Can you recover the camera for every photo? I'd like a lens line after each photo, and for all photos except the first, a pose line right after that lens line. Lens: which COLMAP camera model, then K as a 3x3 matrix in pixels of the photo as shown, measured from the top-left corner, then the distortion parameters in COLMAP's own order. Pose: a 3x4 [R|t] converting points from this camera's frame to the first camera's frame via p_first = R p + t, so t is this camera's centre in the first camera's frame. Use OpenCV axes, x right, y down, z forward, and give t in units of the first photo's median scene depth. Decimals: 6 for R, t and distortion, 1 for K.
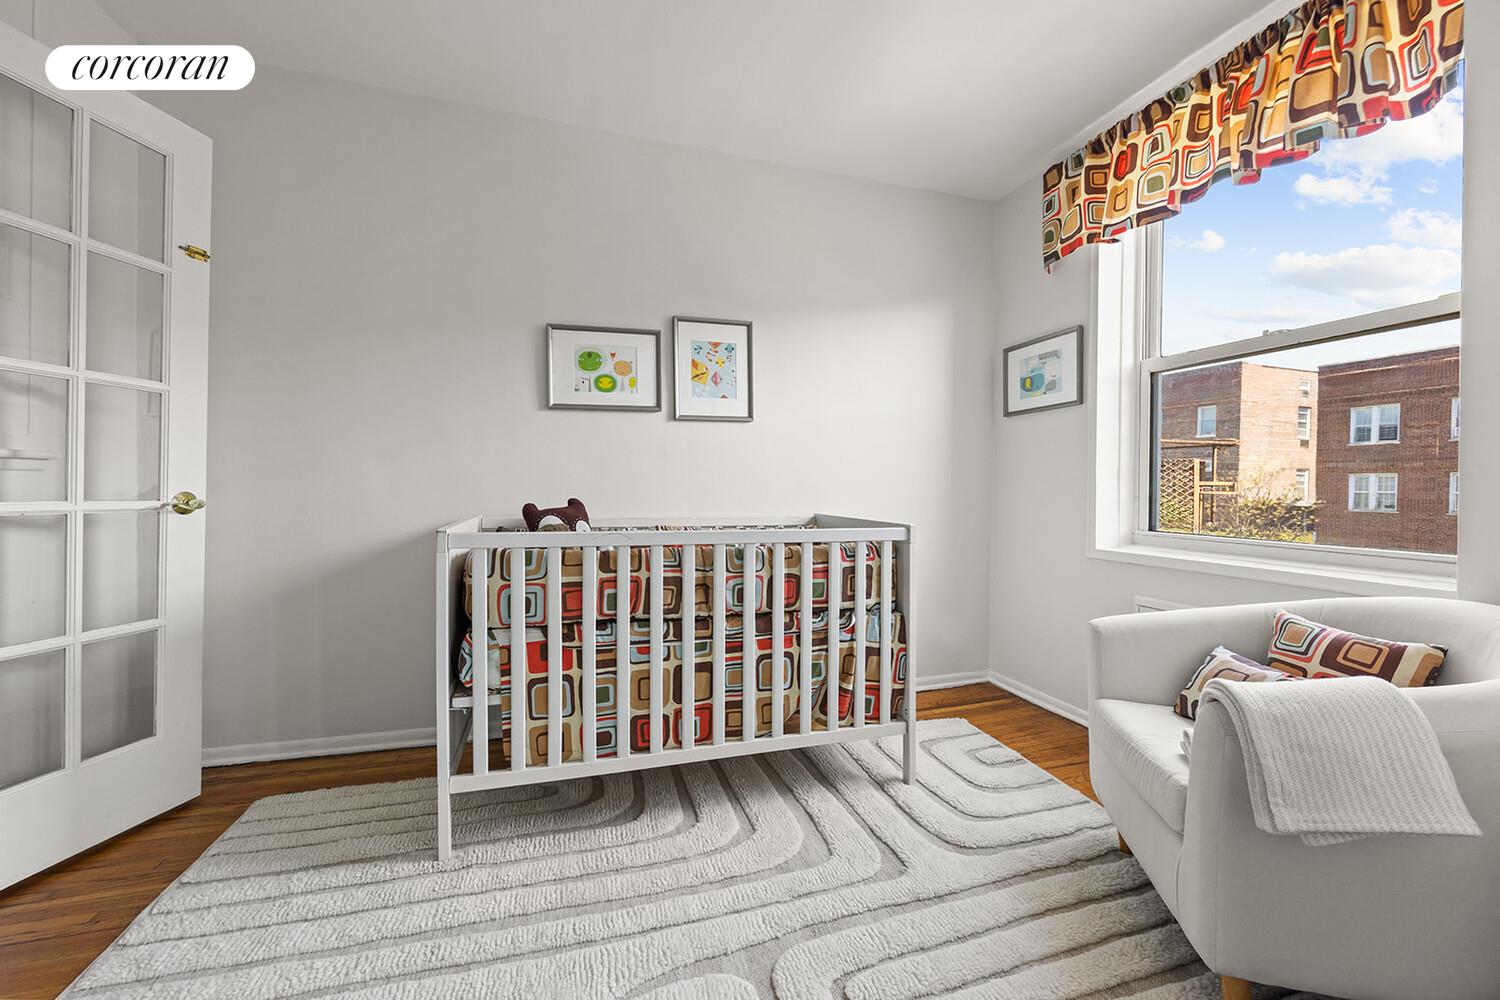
lens RADIAL K [[580.8, 0, 747.7], [0, 580.8, 495.2], [0, 0, 1]] dist [-0.008048, 0.000329]
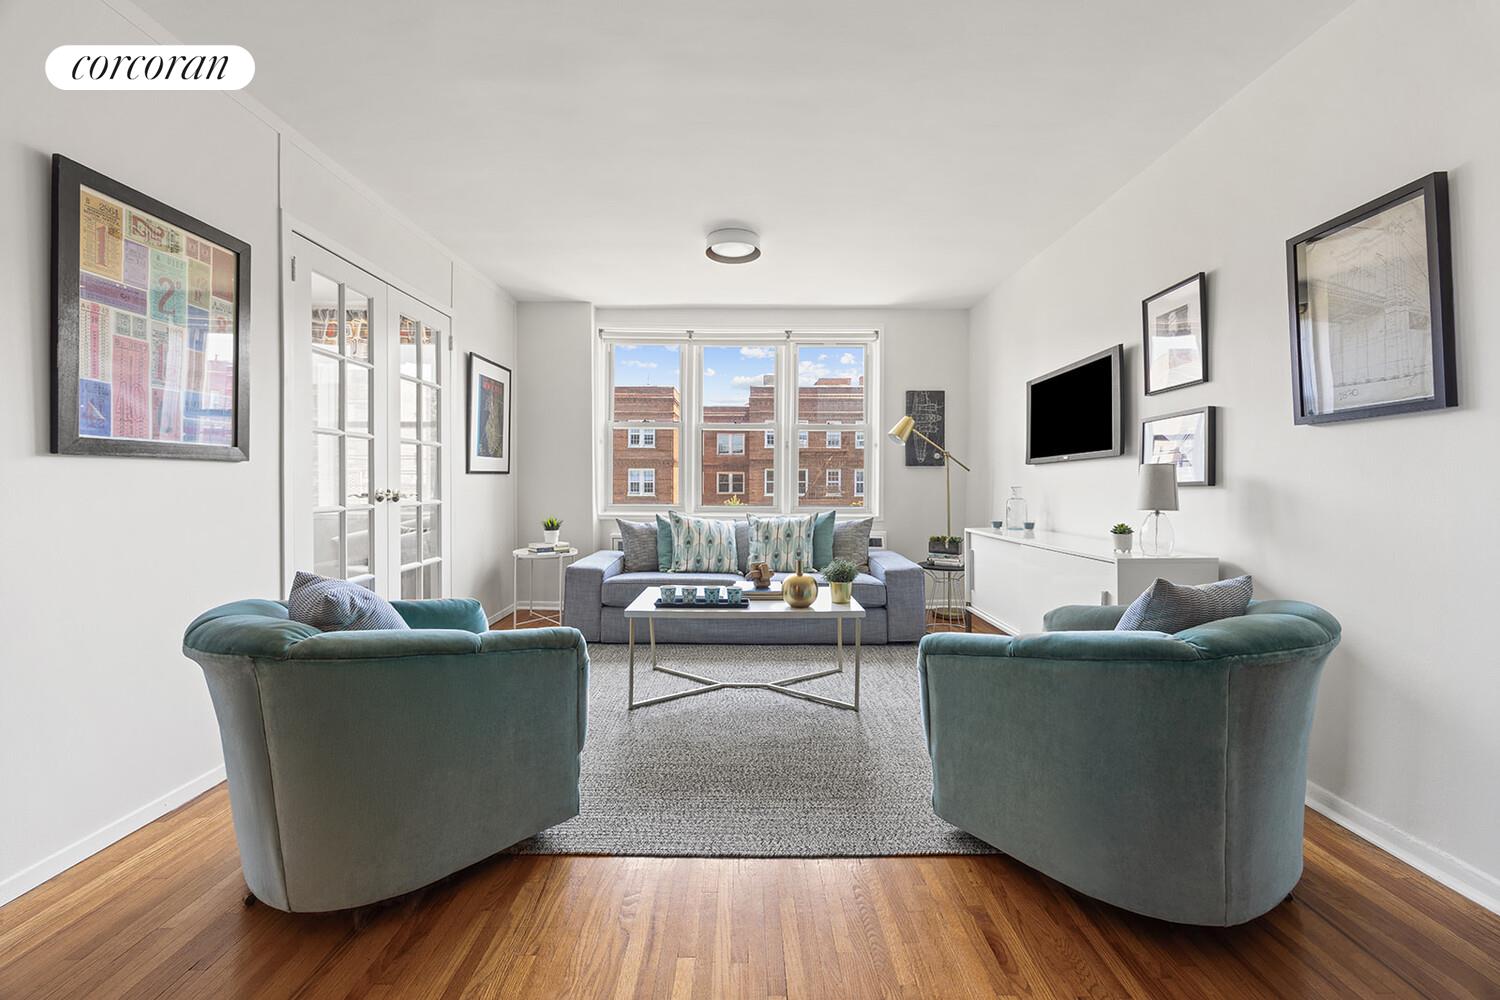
lens RADIAL K [[580.8, 0, 737.0], [0, 580.8, 487.9], [0, 0, 1]] dist [-0.008048, 0.000329]
pose [[0.288601, -0.001955, 0.957448, -1.067938], [0.005228, 0.999986, 0.000466, 0.029143], [-0.957435, 0.004871, 0.288607, -1.172985]]
